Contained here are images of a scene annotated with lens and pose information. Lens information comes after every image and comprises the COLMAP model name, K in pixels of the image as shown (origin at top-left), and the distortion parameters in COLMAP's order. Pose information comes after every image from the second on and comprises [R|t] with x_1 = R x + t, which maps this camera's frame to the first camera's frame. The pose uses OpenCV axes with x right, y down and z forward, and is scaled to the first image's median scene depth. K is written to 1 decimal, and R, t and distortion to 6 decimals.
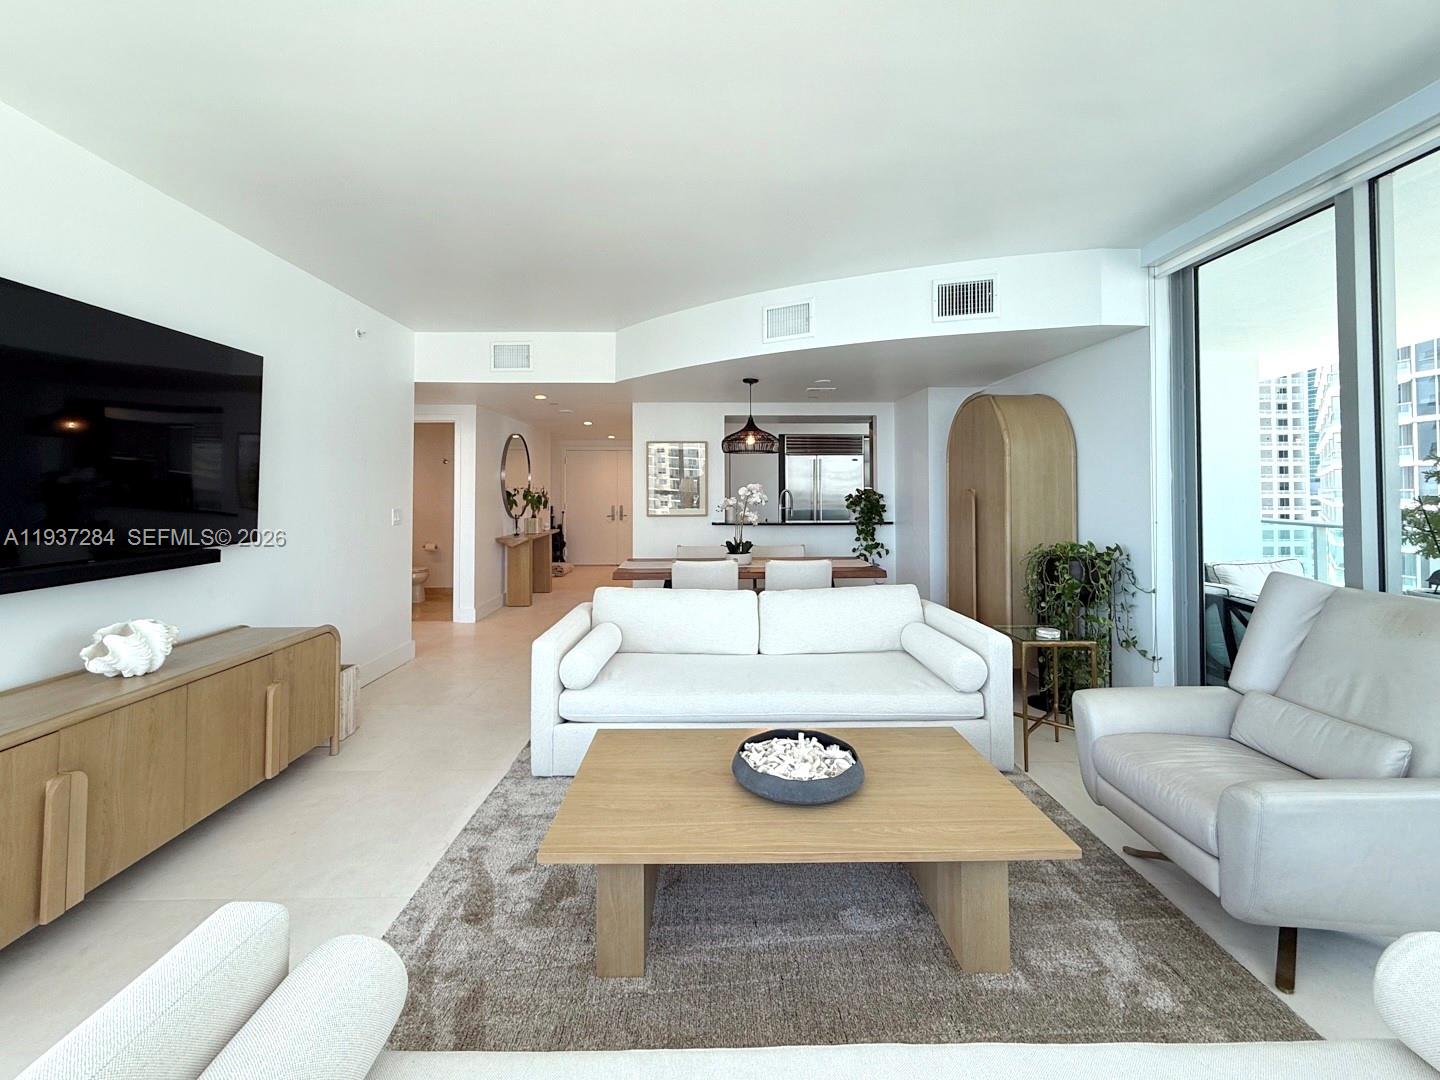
lens RADIAL K [[585.8, 0, 720.0], [0, 585.8, 540.0], [0, 0, 1]] dist [-0.001372, -0.000350]
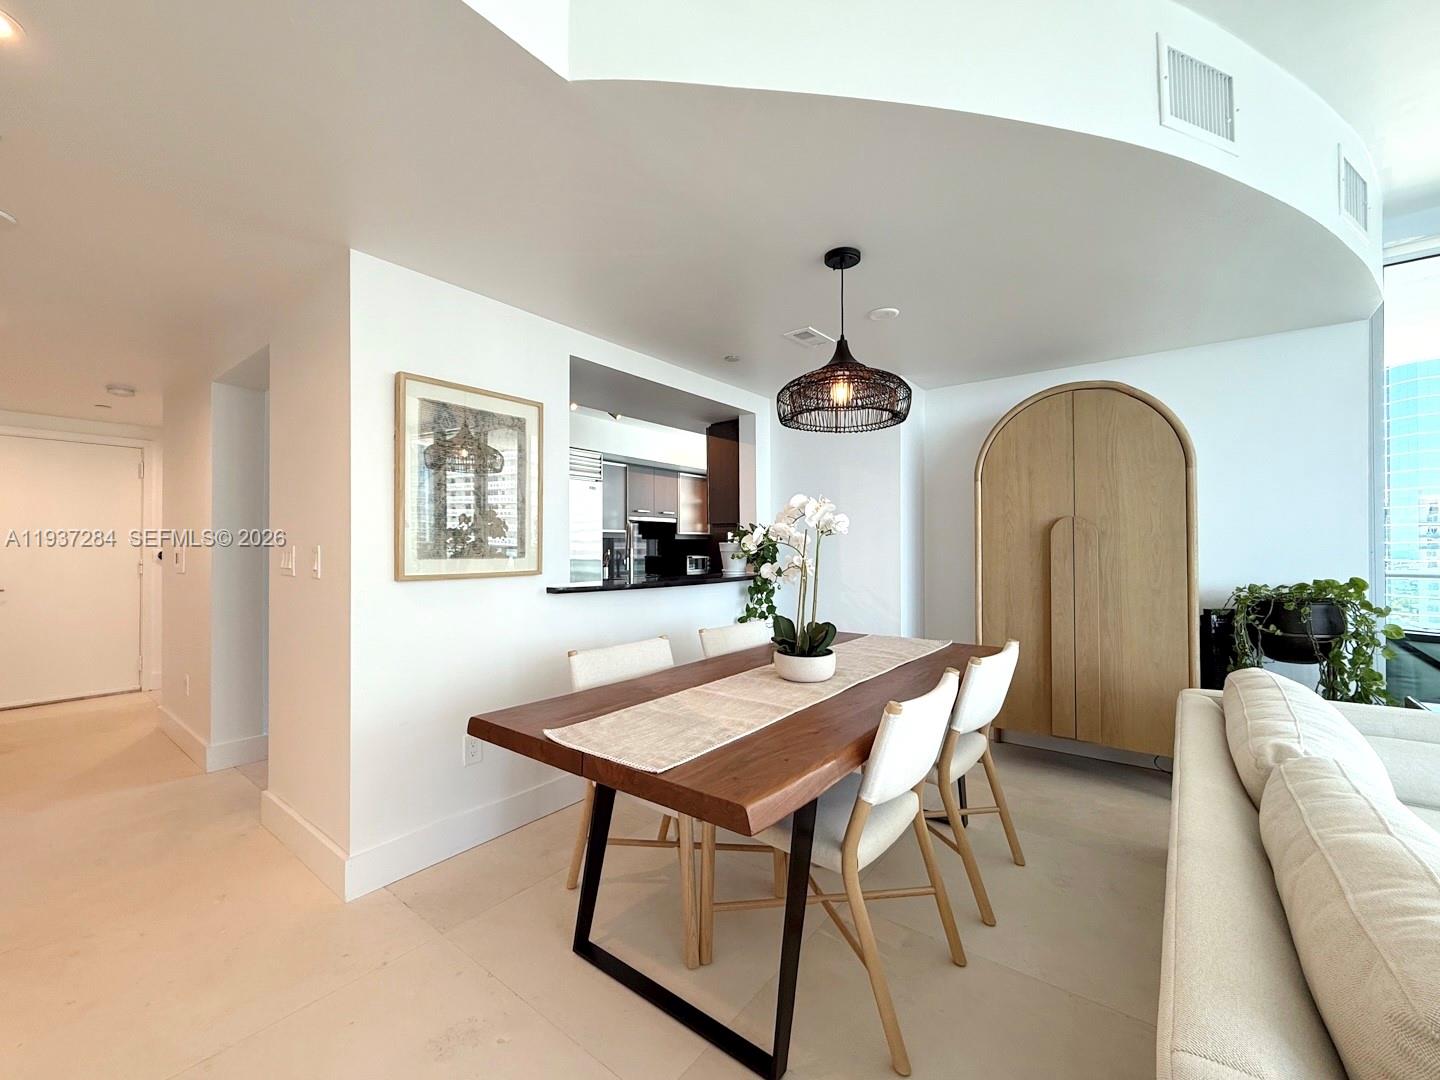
lens RADIAL K [[585.8, 0, 720.0], [0, 585.8, 540.0], [0, 0, 1]] dist [-0.001372, -0.000350]
pose [[0.629623, -0.002434, 0.776897, -0.276024], [0.074068, 0.995628, -0.056907, -0.032013], [-0.773362, 0.093373, 0.627050, 0.634779]]
